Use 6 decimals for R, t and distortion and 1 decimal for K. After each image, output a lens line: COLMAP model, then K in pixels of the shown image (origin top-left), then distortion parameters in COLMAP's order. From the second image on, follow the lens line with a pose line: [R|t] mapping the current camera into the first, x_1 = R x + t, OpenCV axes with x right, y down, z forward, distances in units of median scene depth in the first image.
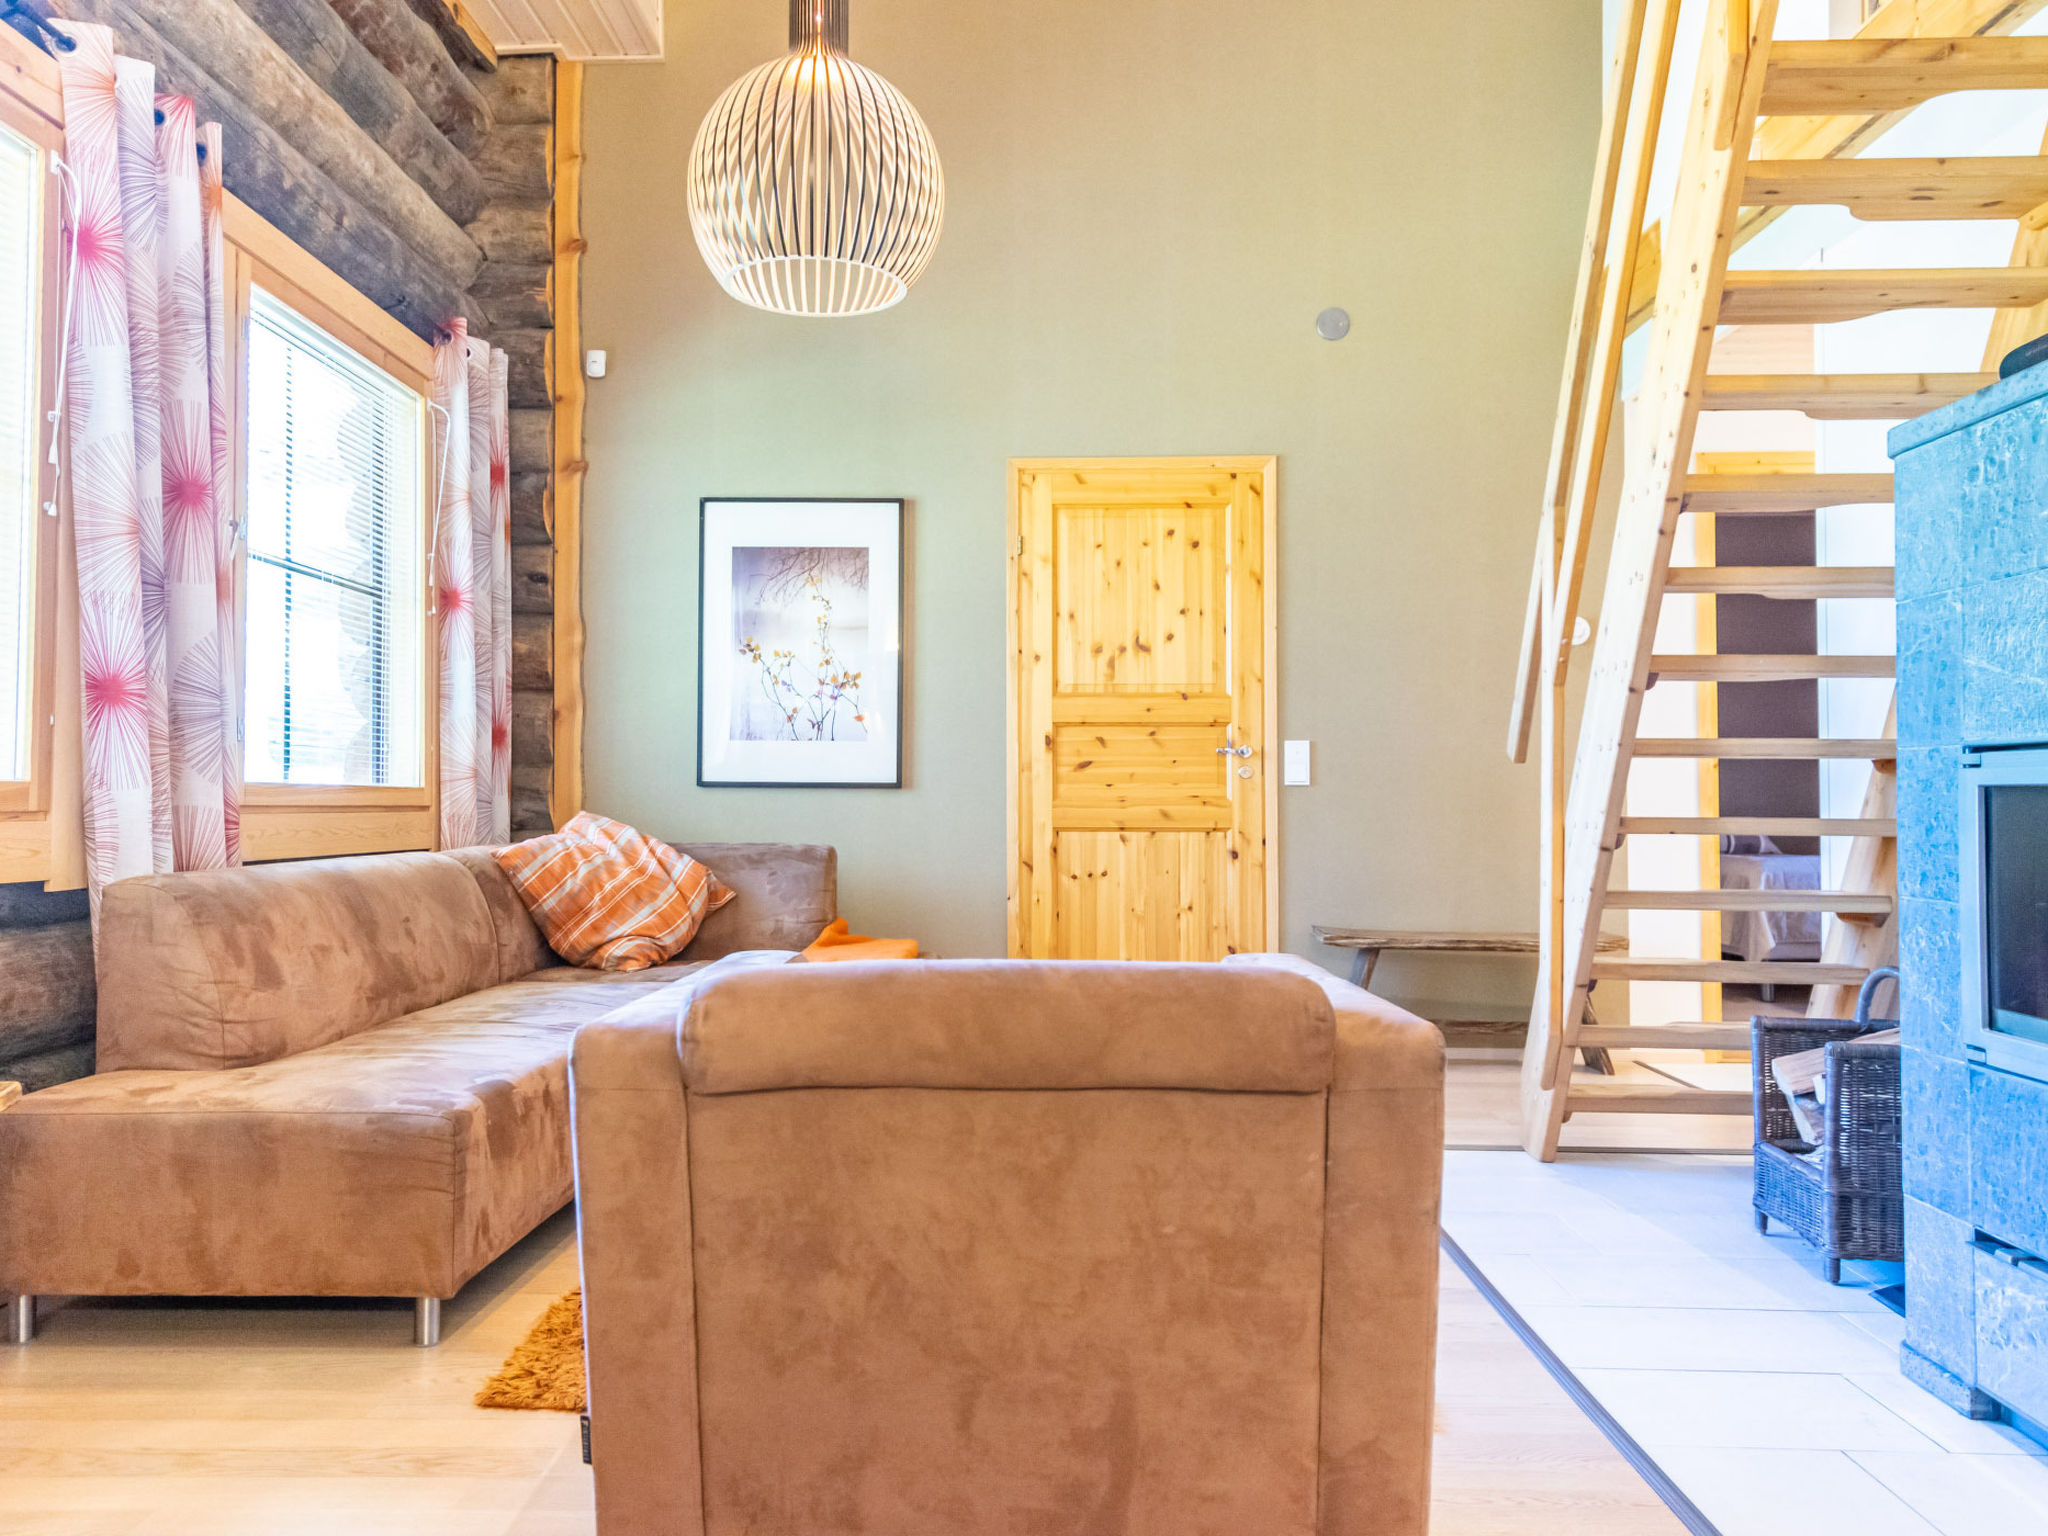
lens RADIAL K [[1526.9, 0, 1020.2], [0, 1526.9, 777.2], [0, 0, 1]] dist [-0.001013, -0.000845]
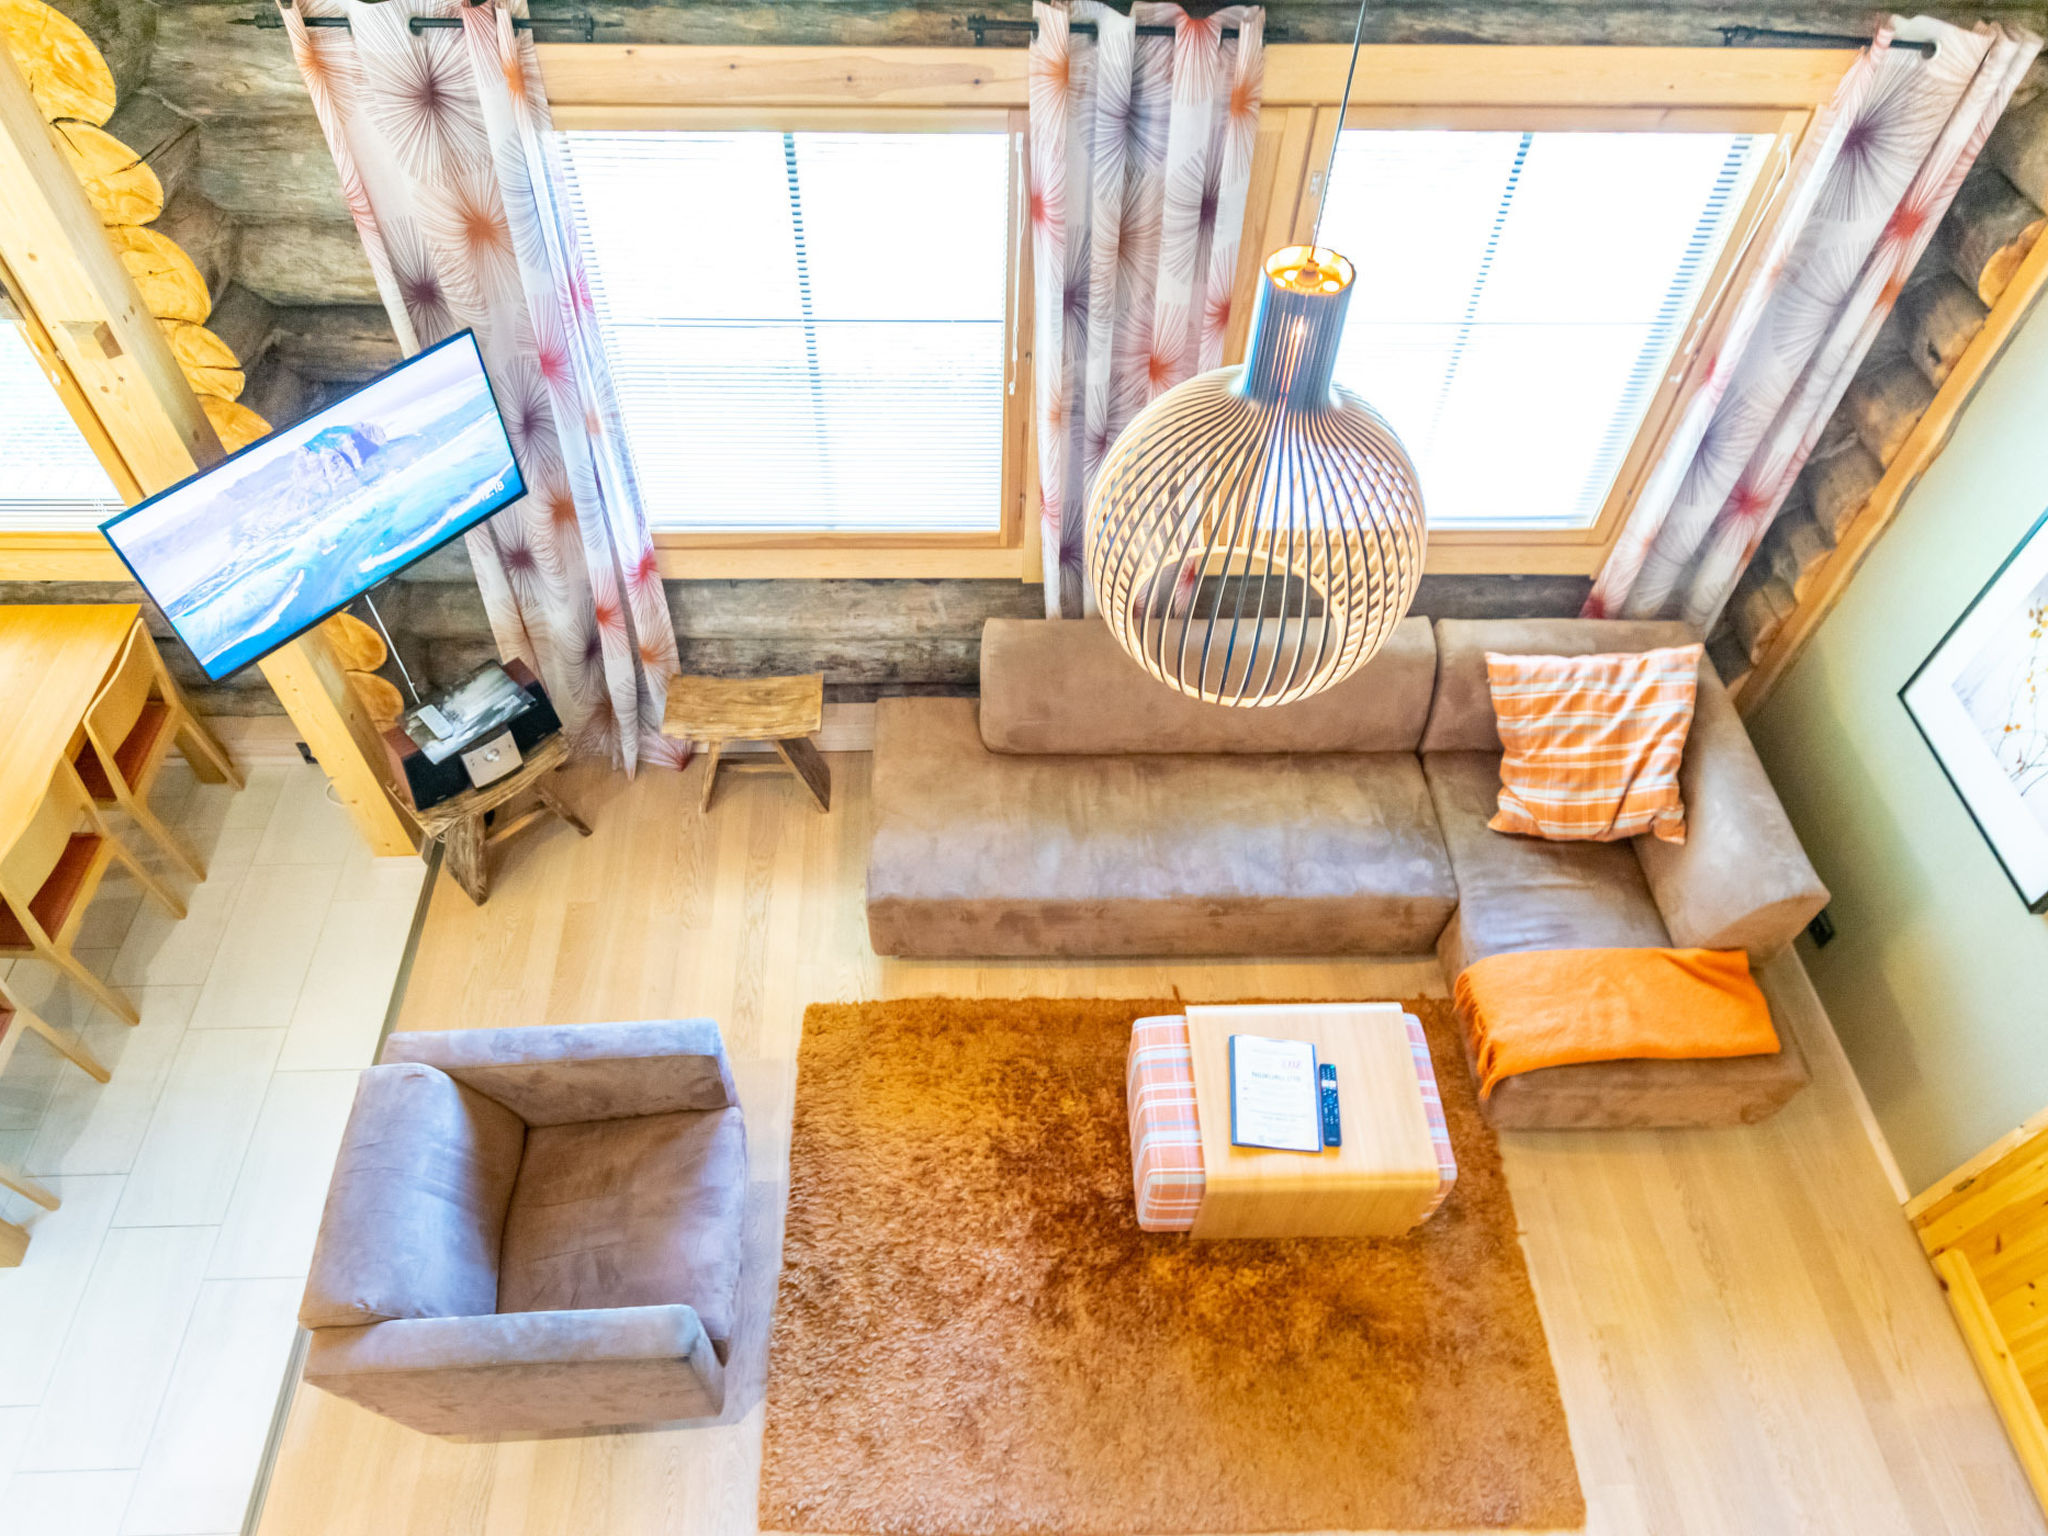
lens RADIAL K [[1353.3, 0, 1022.7], [0, 1353.3, 768.8], [0, 0, 1]] dist [0.015288, 0.000308]
pose [[0.054981, 0.776217, -0.628064, 0.278354], [-0.014491, 0.629570, 0.776809, -0.605703], [0.998382, -0.033608, 0.045862, 0.613655]]
